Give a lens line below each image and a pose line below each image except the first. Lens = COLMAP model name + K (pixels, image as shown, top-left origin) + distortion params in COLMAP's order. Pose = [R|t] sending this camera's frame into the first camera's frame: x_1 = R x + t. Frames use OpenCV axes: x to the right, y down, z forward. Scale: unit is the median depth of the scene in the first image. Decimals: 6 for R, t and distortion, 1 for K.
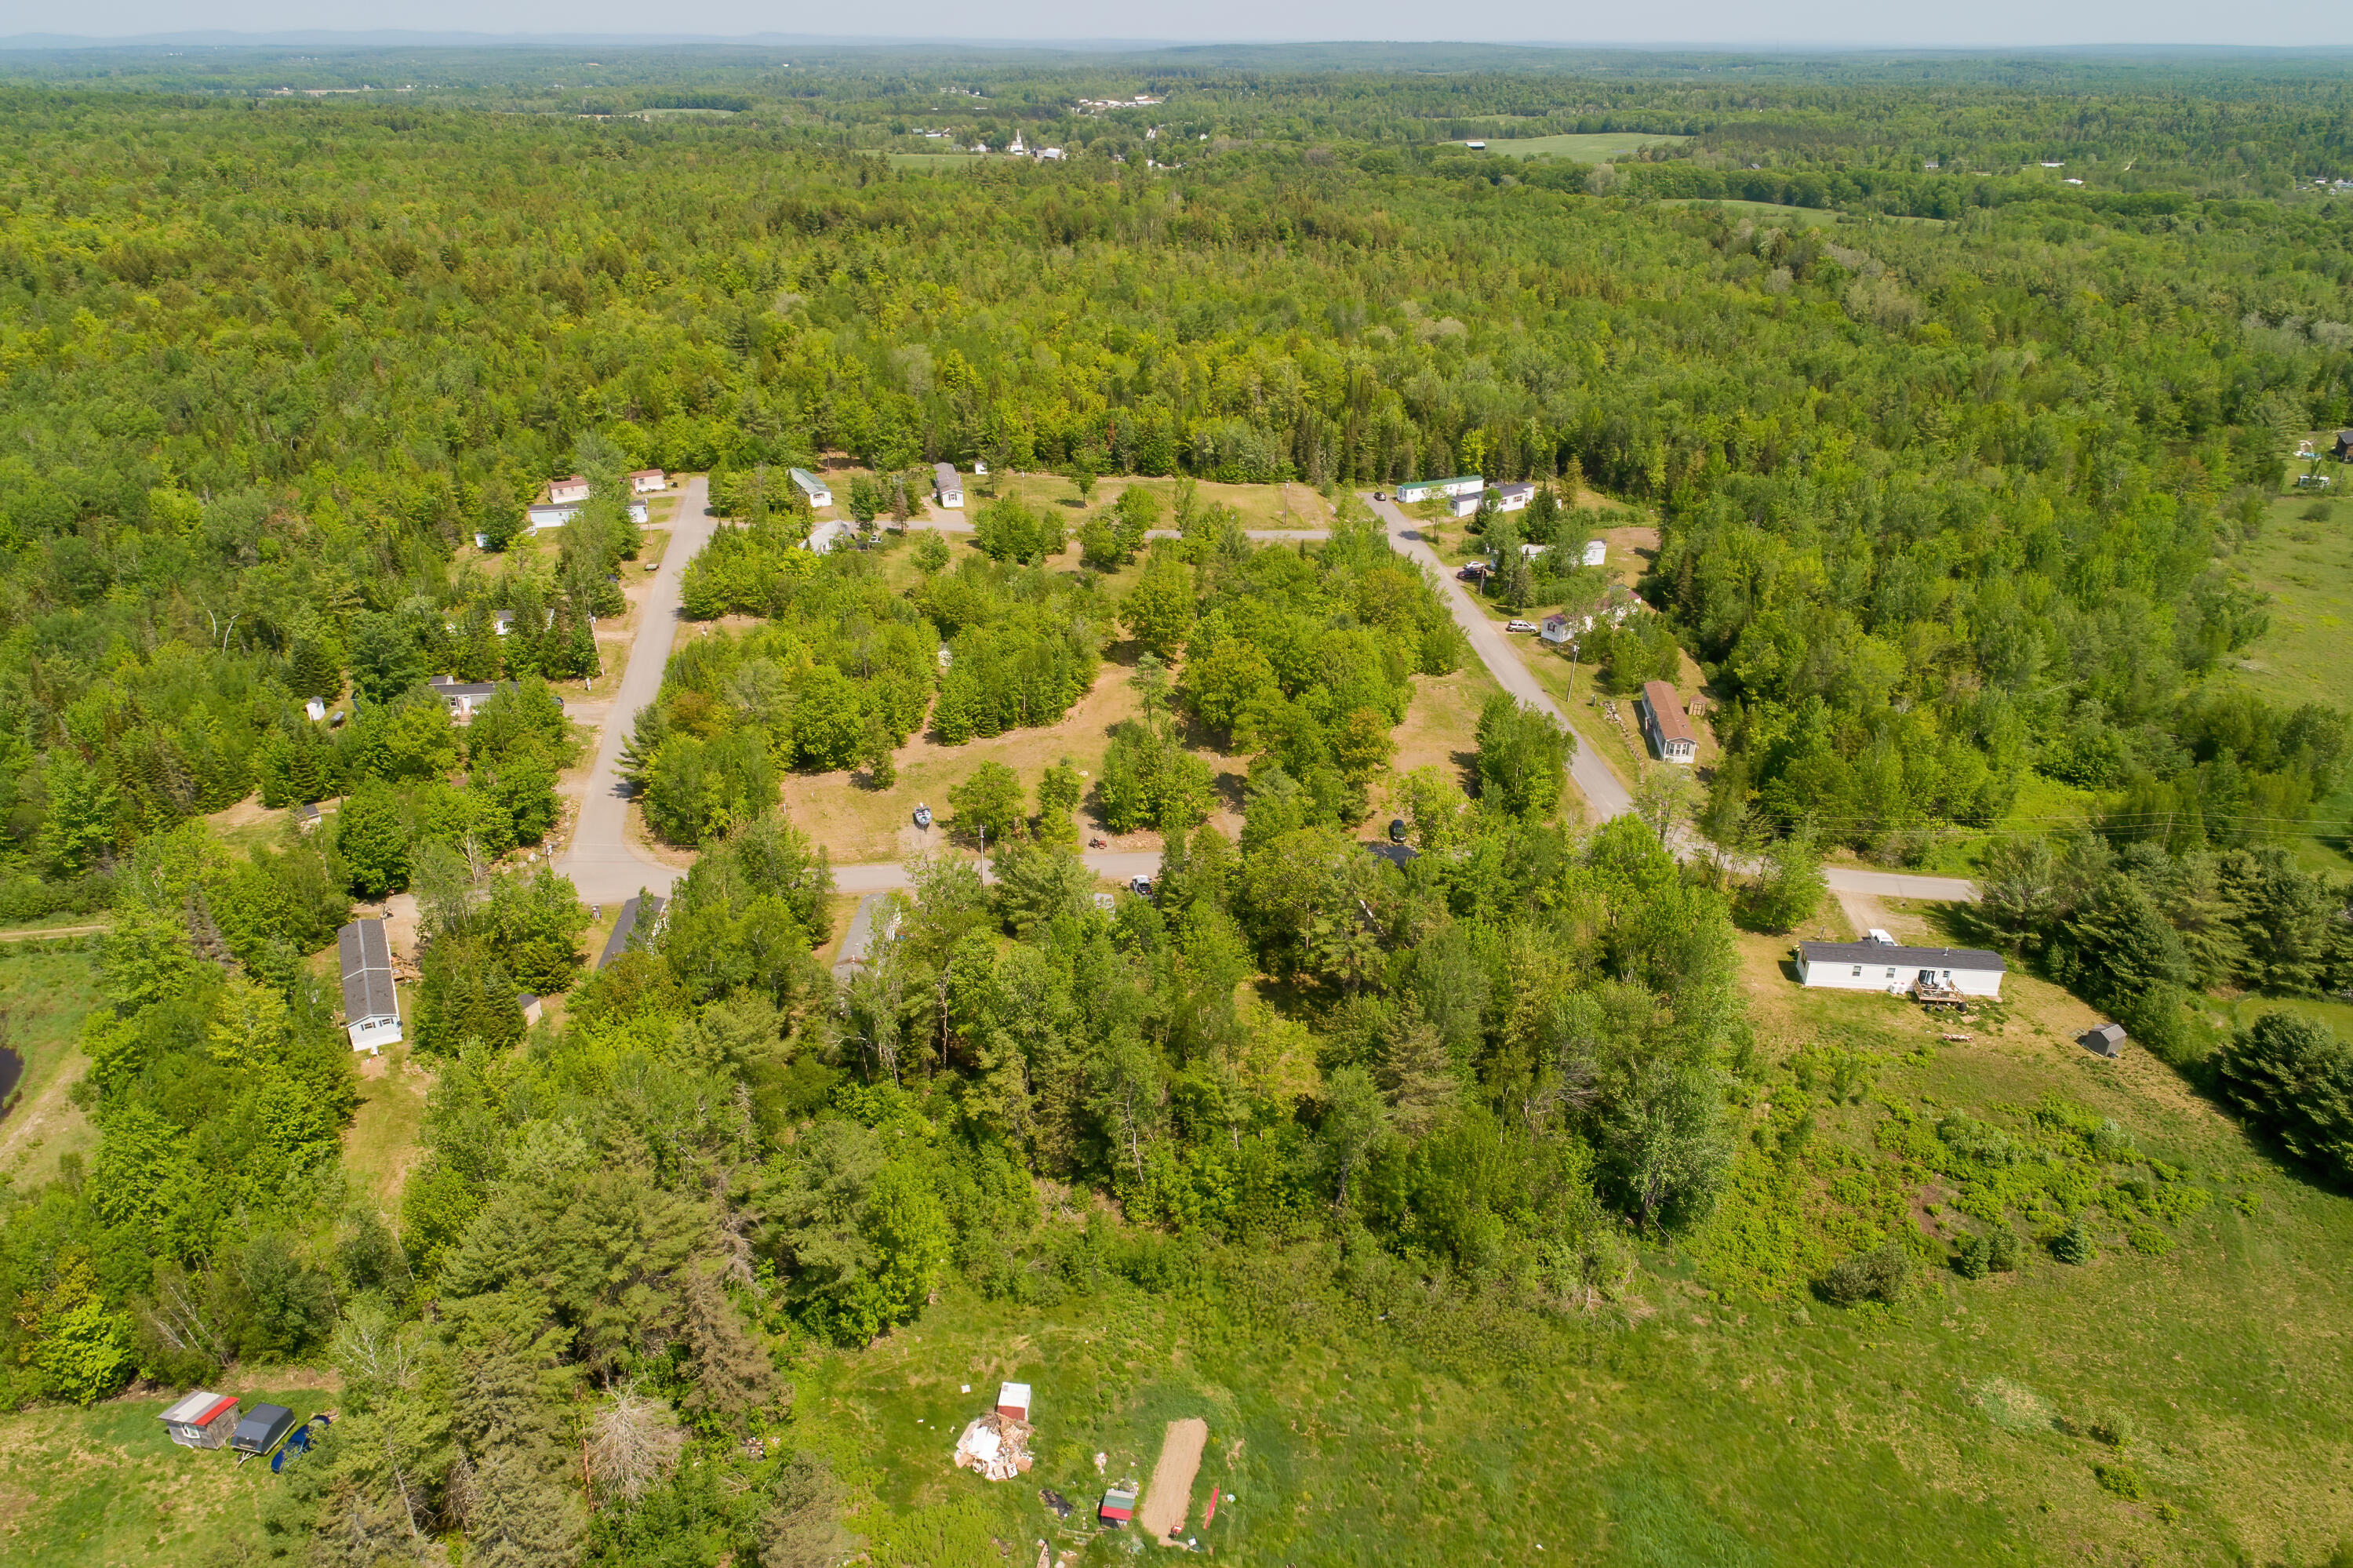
lens RADIAL K [[1583.6, 0, 1178.8], [0, 1583.6, 772.7], [0, 0, 1]] dist [-0.011394, 0.009140]
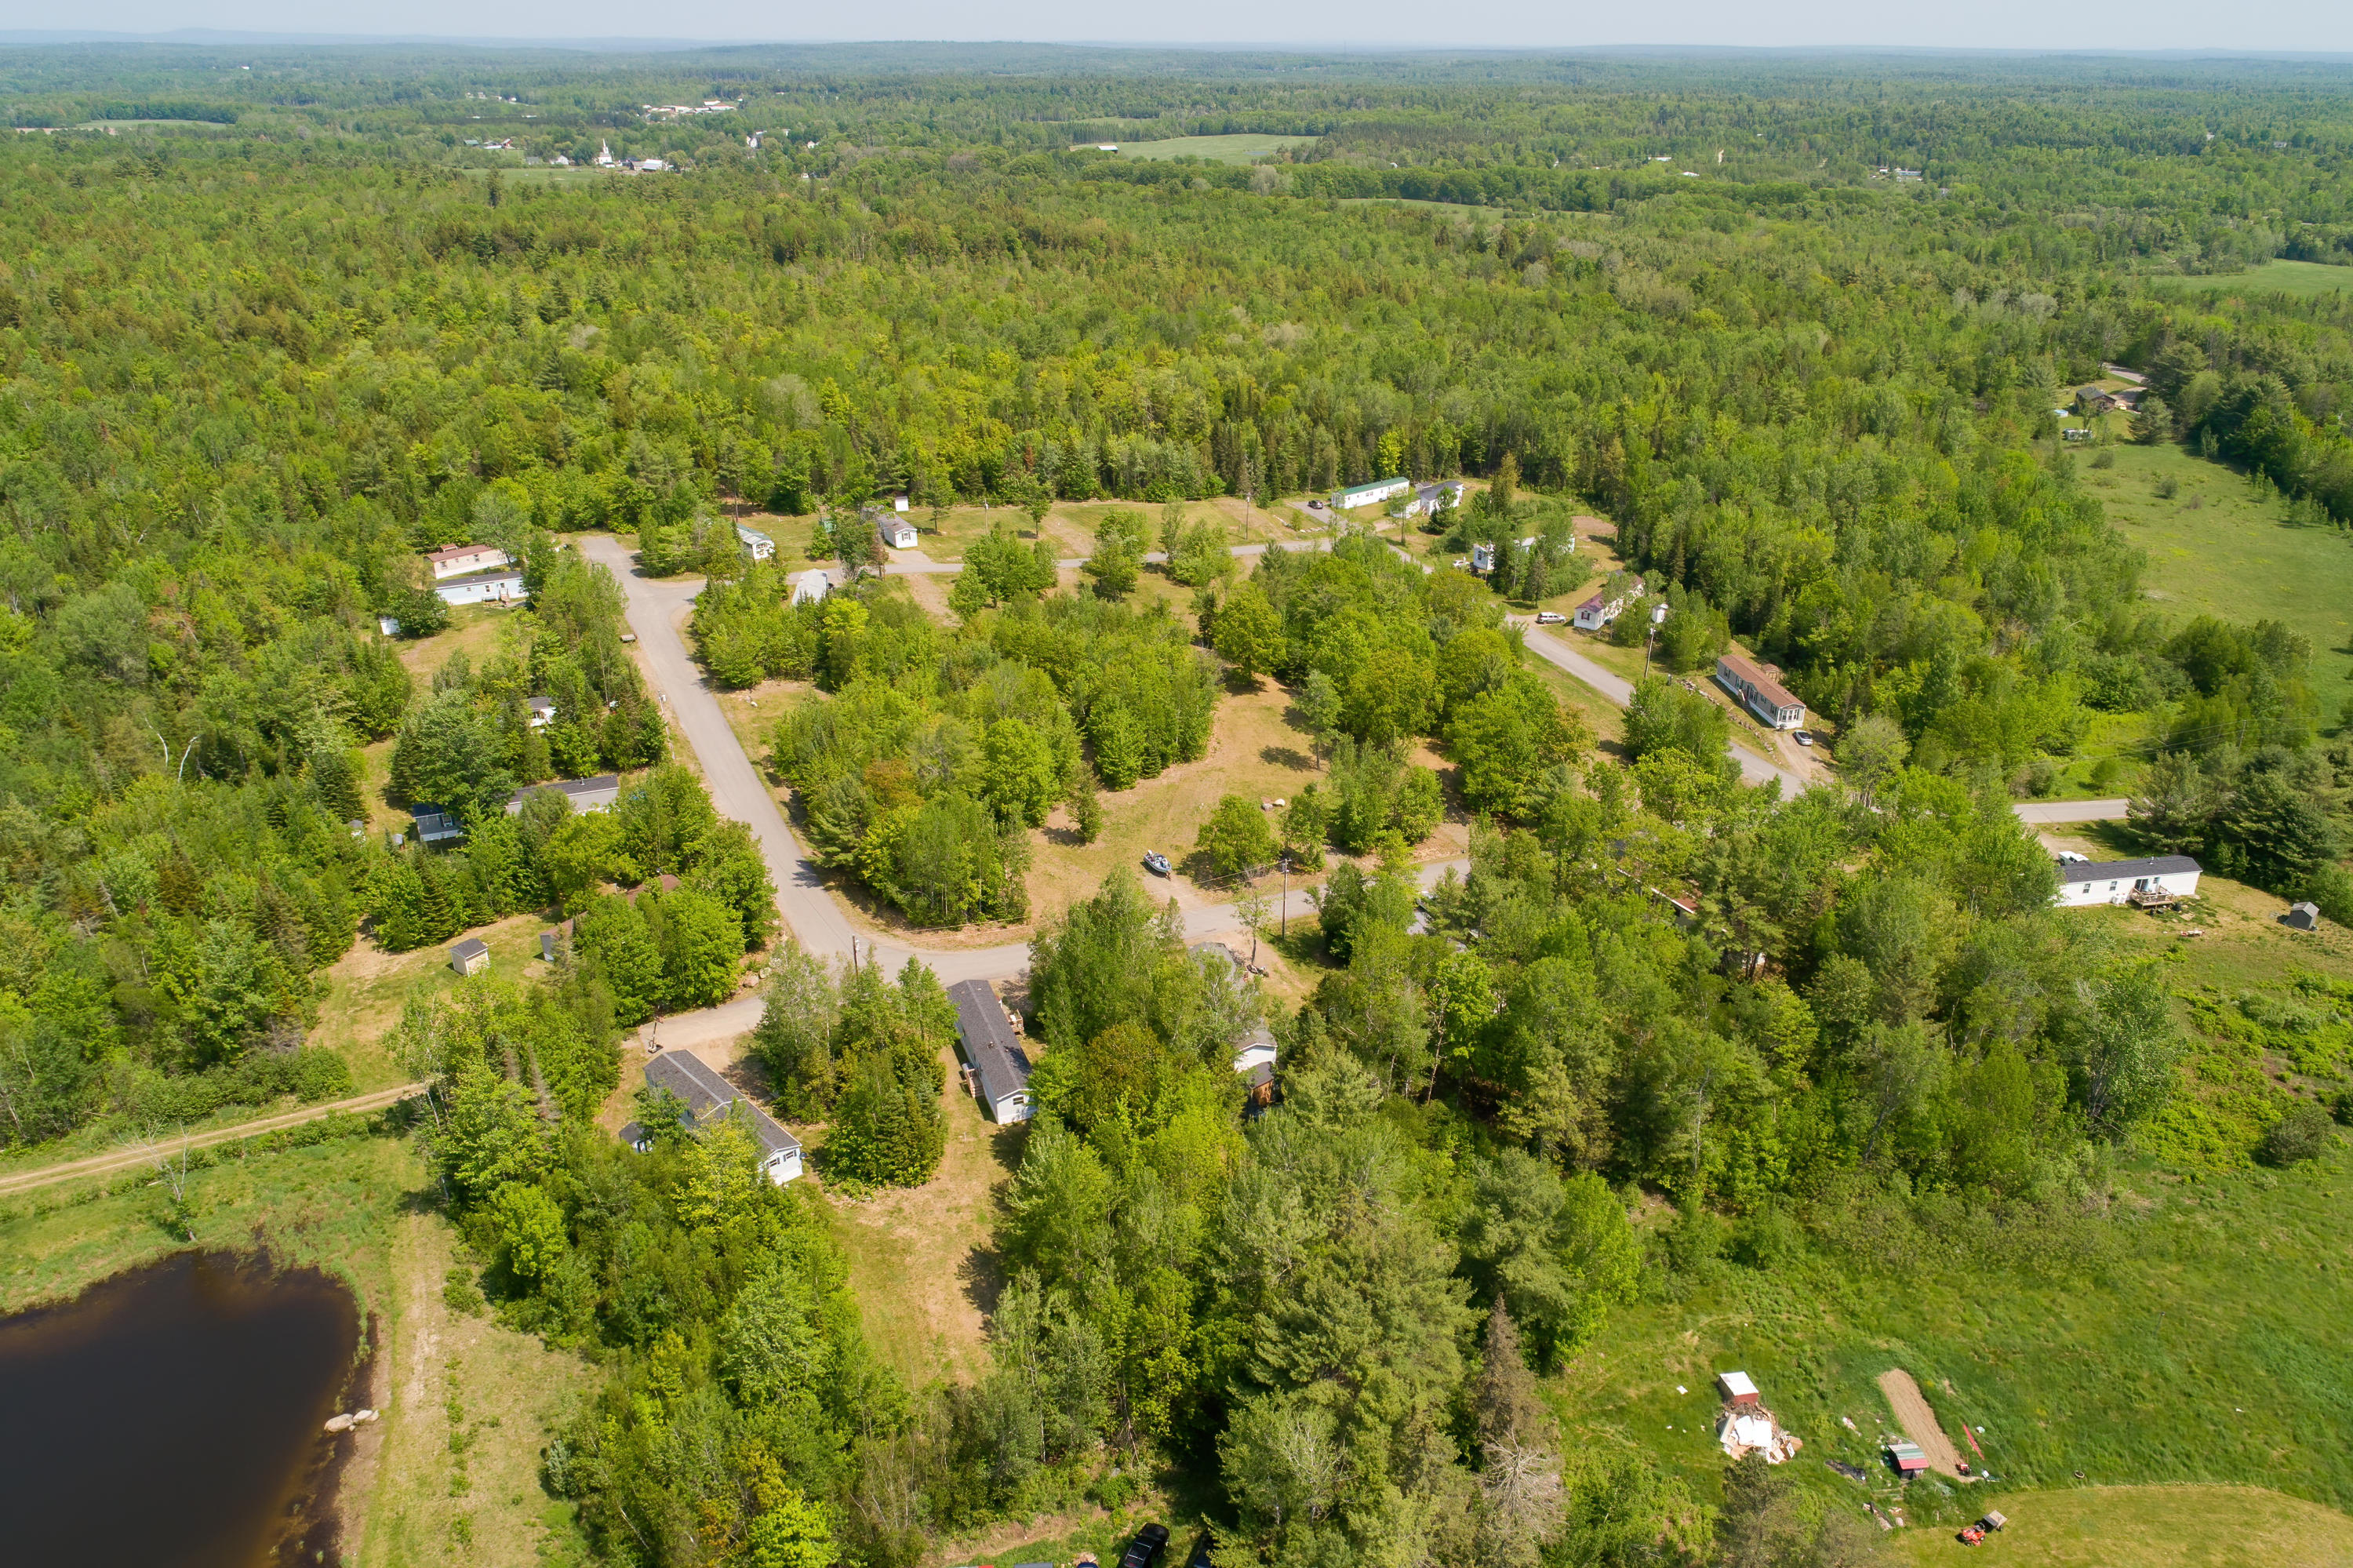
lens RADIAL K [[1696.8, 0, 1178.5], [0, 1696.8, 793.3], [0, 0, 1]] dist [-0.007966, 0.004225]
pose [[0.958120, -0.114003, 0.262697, -0.250721], [0.118051, 0.993007, 0.000374, -0.007800], [-0.260902, 0.030653, 0.964878, 0.015215]]
